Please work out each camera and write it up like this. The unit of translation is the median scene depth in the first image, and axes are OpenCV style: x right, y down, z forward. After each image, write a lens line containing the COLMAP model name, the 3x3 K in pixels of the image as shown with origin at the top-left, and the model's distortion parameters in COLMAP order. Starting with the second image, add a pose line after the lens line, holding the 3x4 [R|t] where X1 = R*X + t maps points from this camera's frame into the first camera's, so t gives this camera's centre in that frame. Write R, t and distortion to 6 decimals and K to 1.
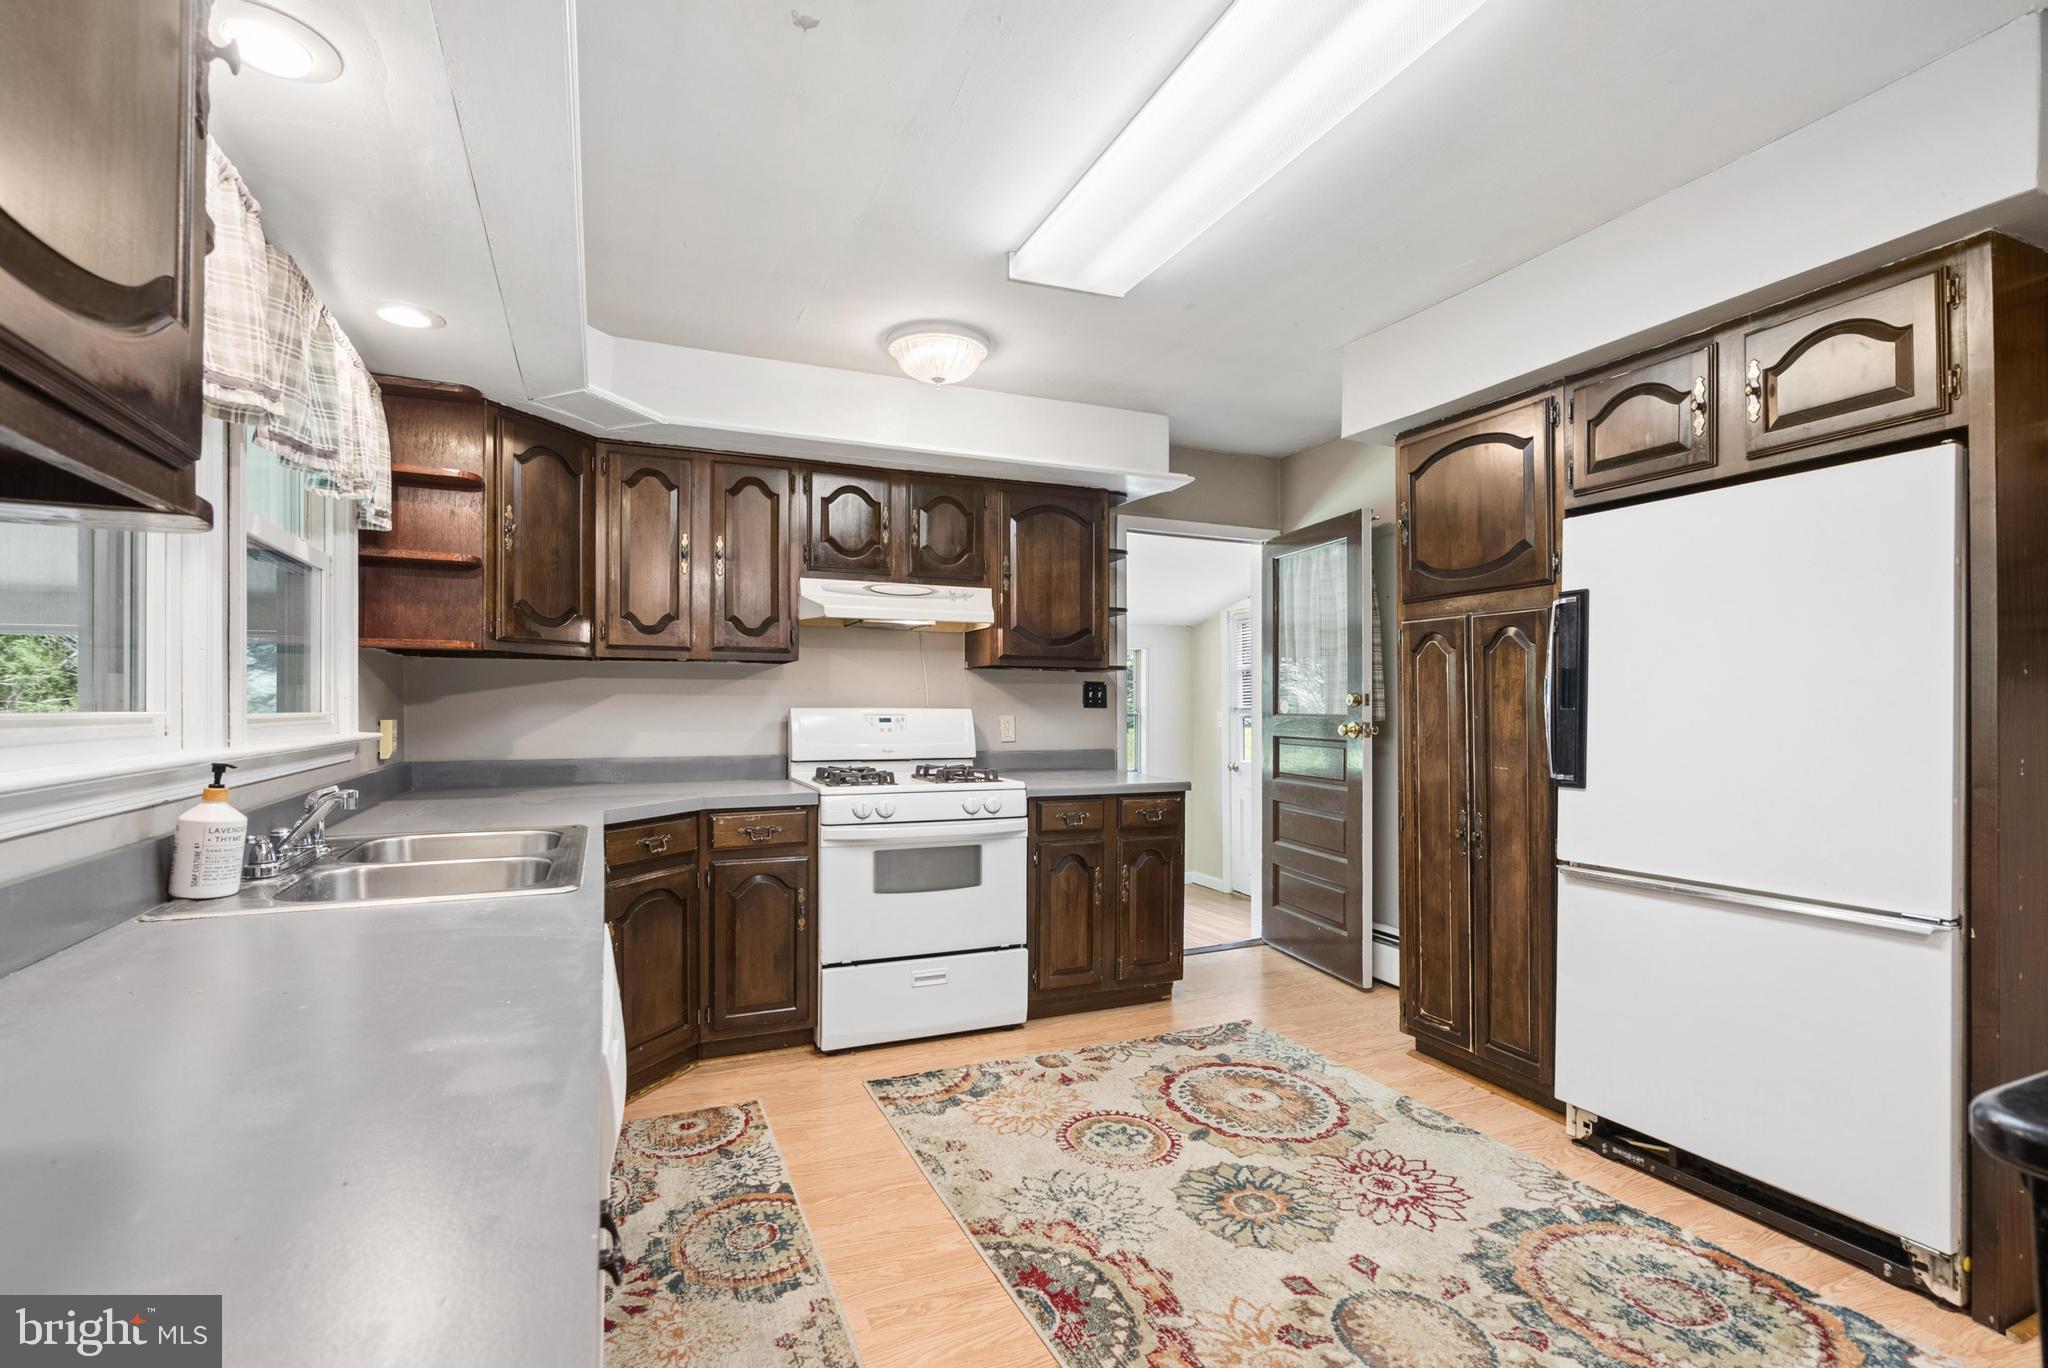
lens RADIAL K [[928.6, 0, 1016.0], [0, 928.6, 698.8], [0, 0, 1]] dist [-0.012281, -0.000262]
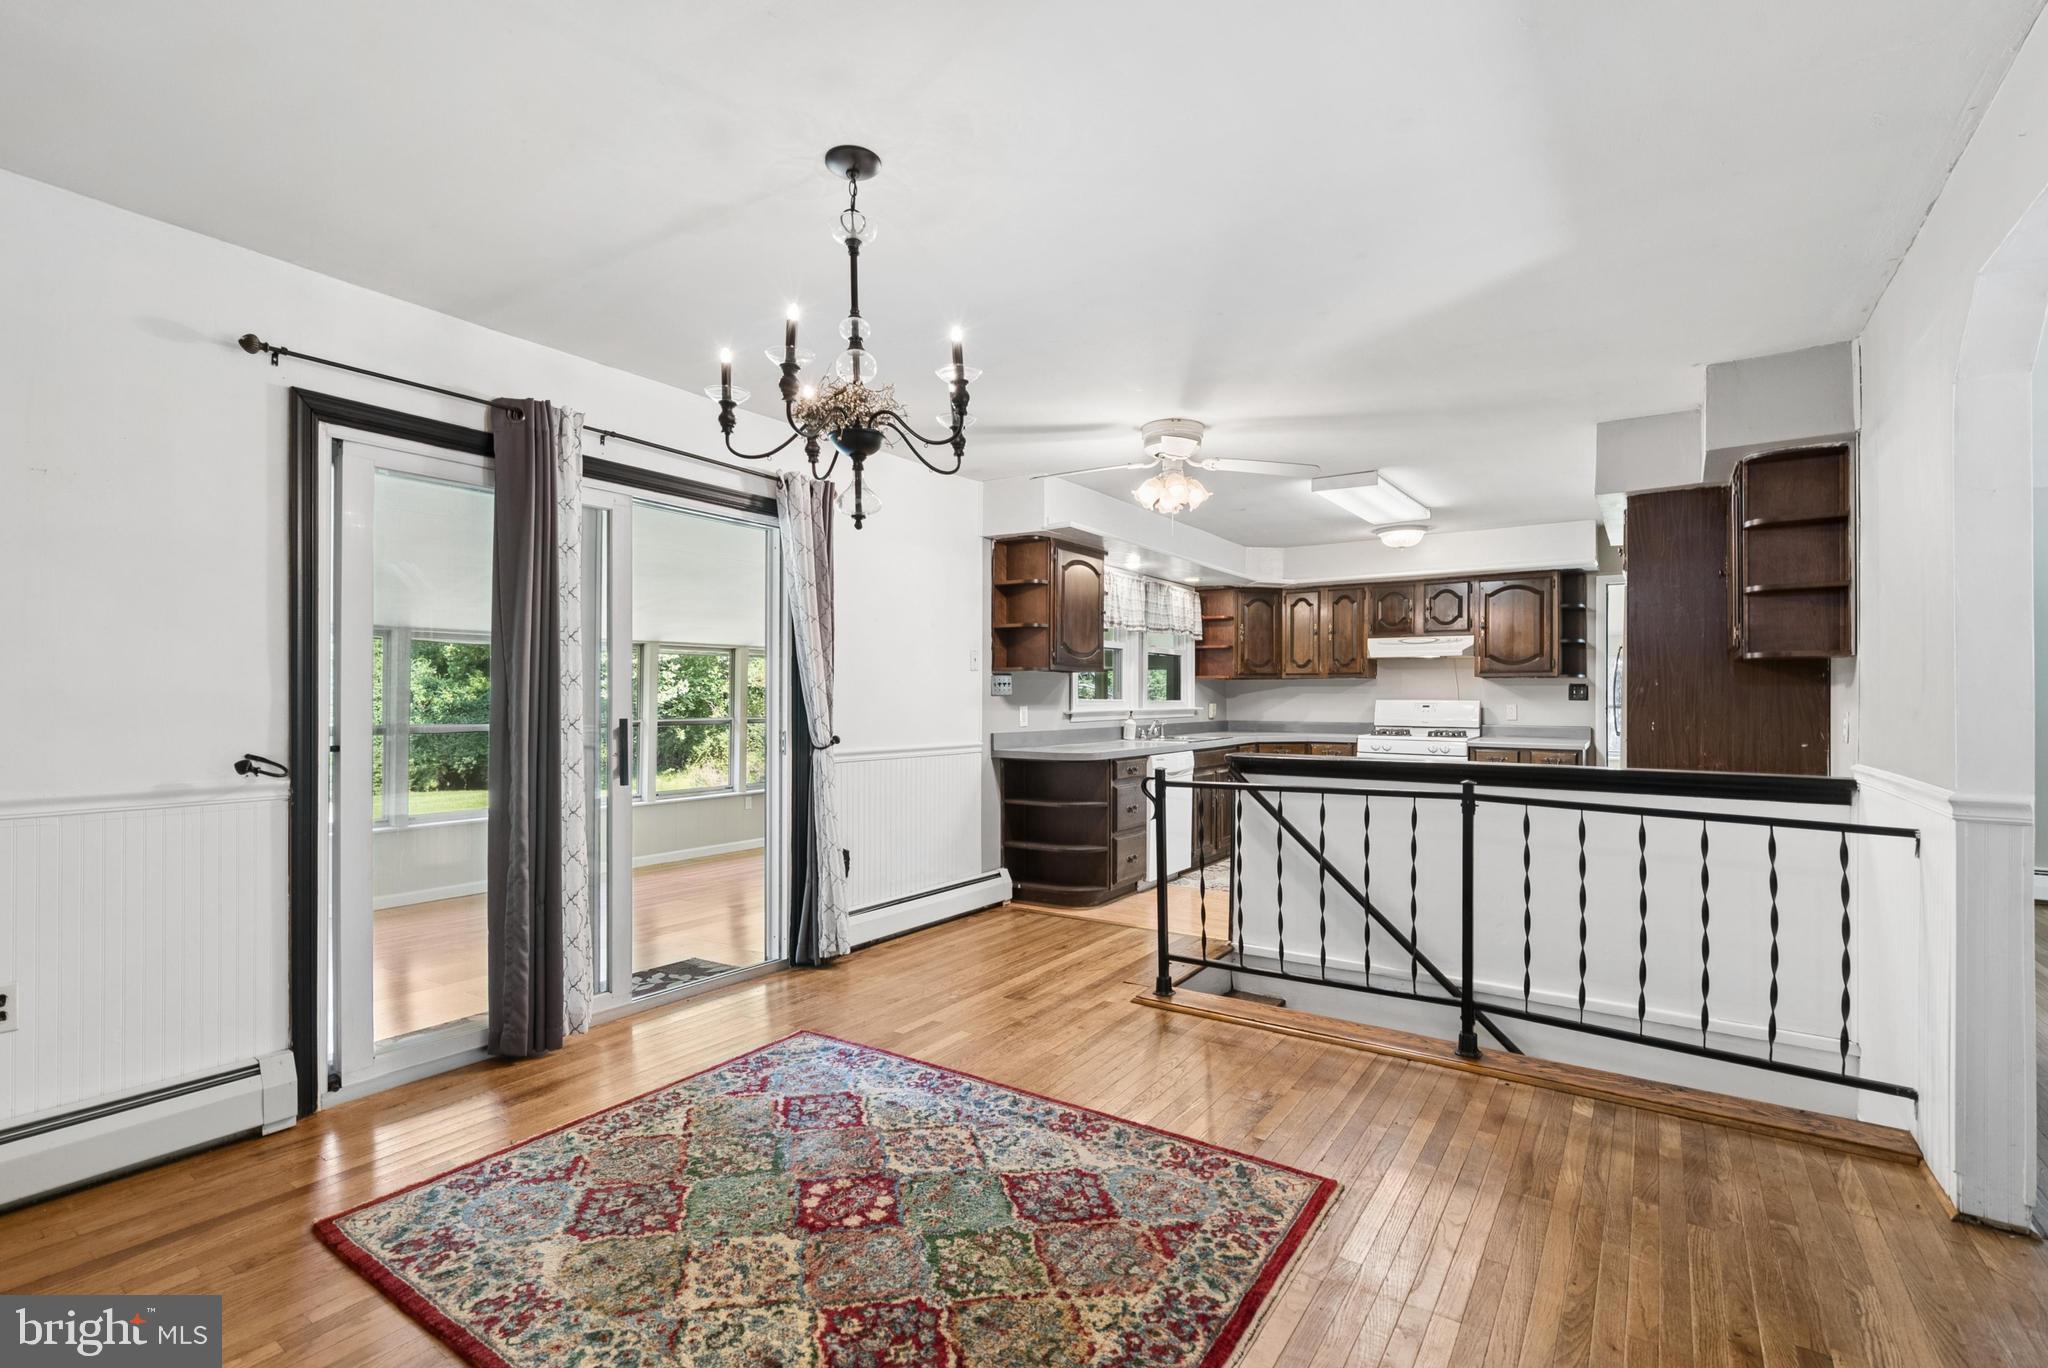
lens RADIAL K [[928.6, 0, 1017.1], [0, 928.6, 693.3], [0, 0, 1]] dist [-0.012281, -0.000262]
pose [[0.521465, -0.006847, -0.853245, 1.506972], [0.005870, 0.999973, -0.004437, -0.000926], [0.853252, -0.002695, 0.521491, -1.034264]]
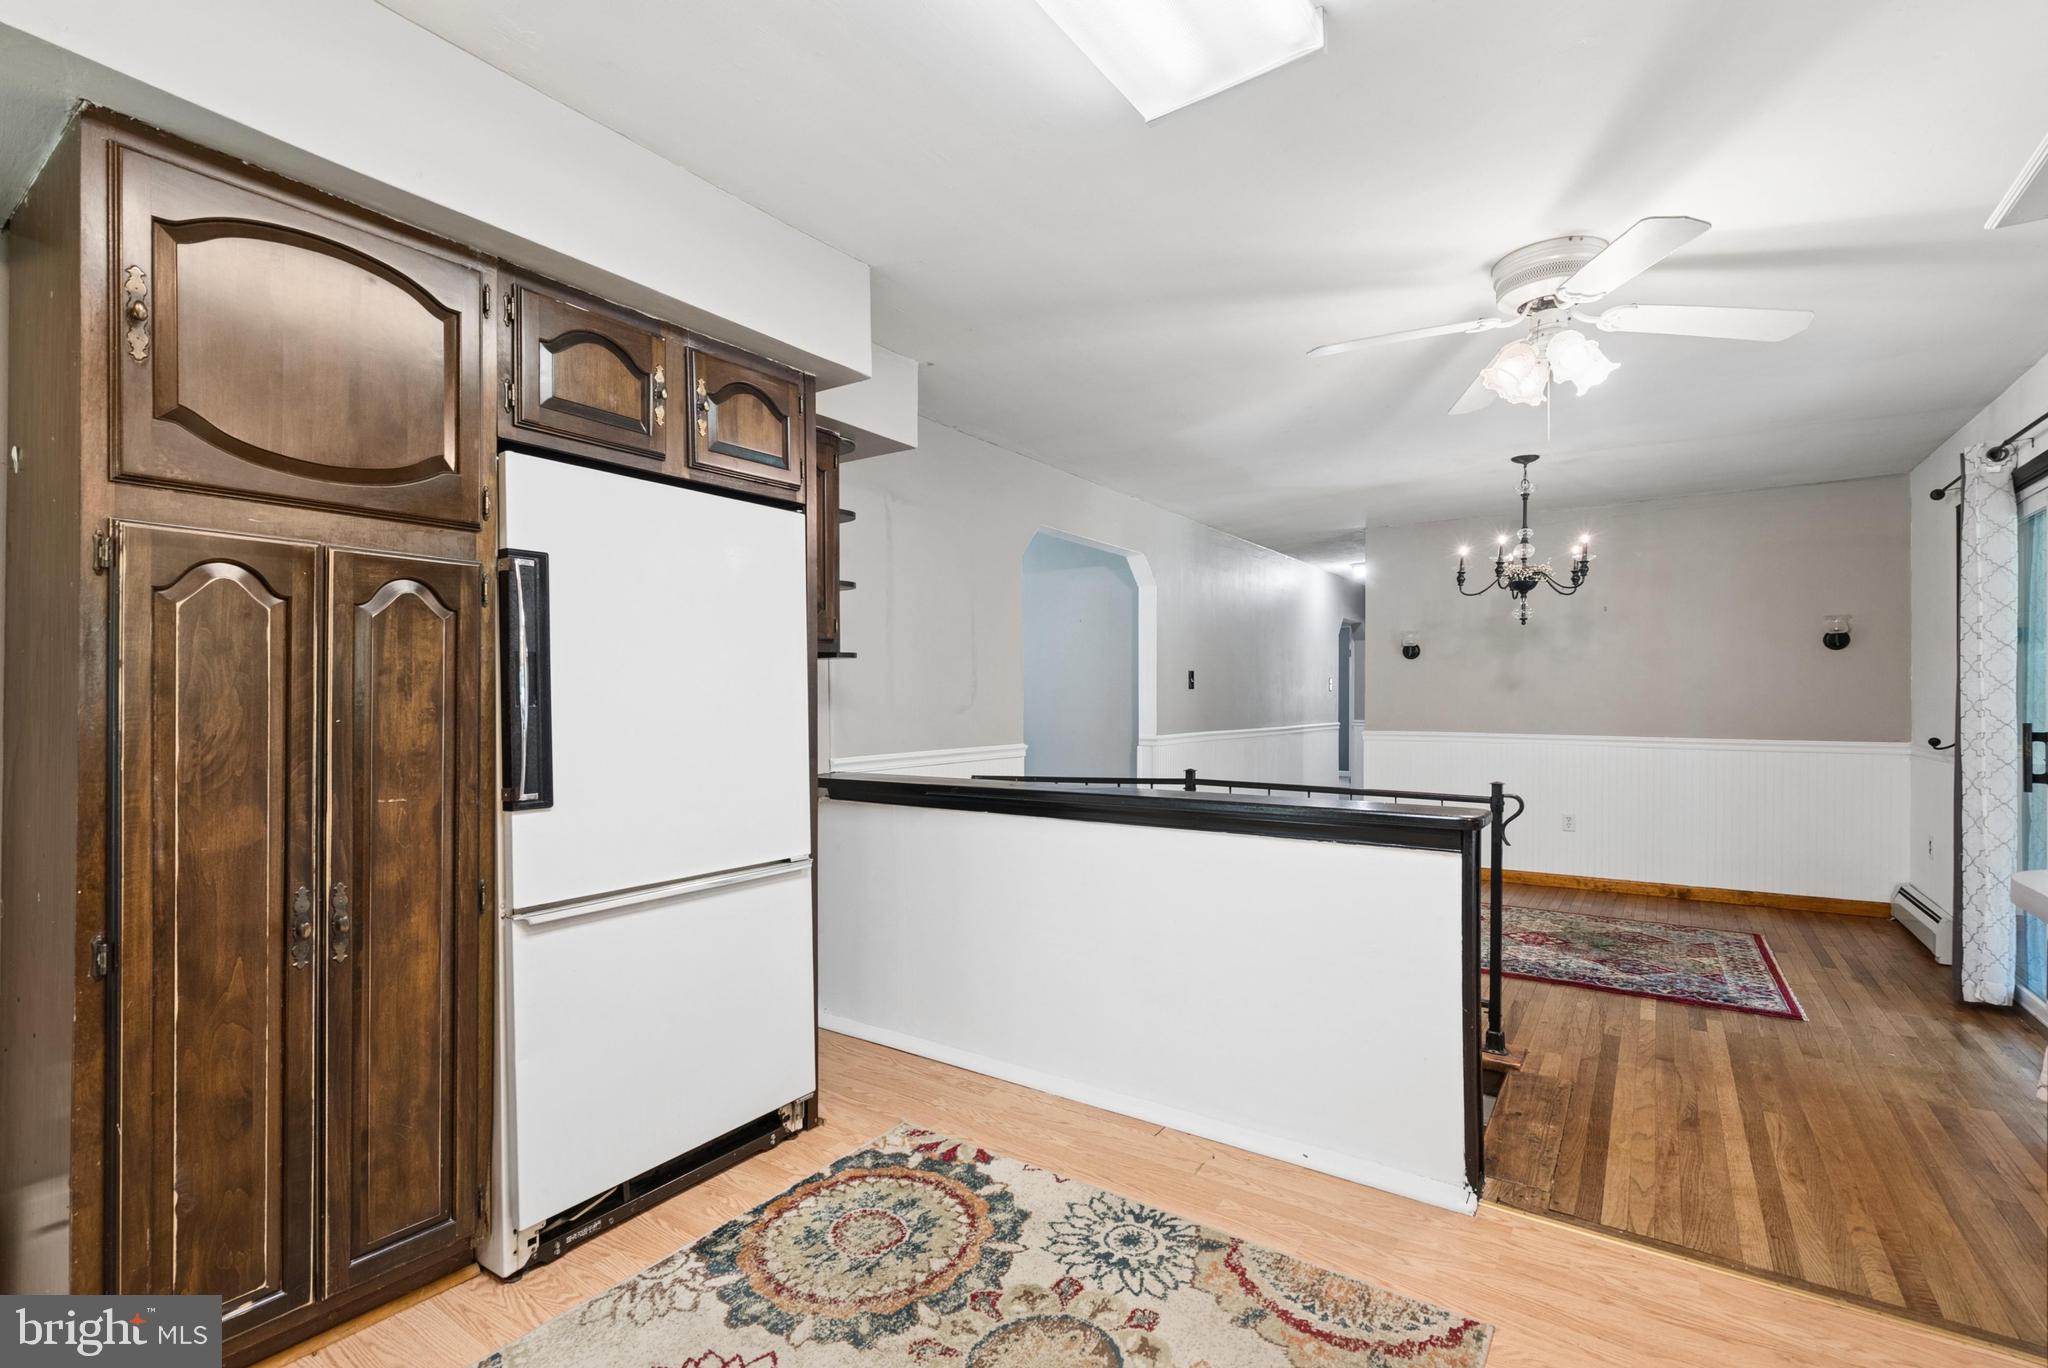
lens RADIAL K [[928.6, 0, 1020.3], [0, 928.6, 678.6], [0, 0, 1]] dist [-0.012281, -0.000262]
pose [[-0.521341, 0.010111, 0.853289, -0.250742], [-0.013387, 0.999710, -0.020025, -0.001938], [-0.853243, -0.021862, -0.521054, 1.014830]]
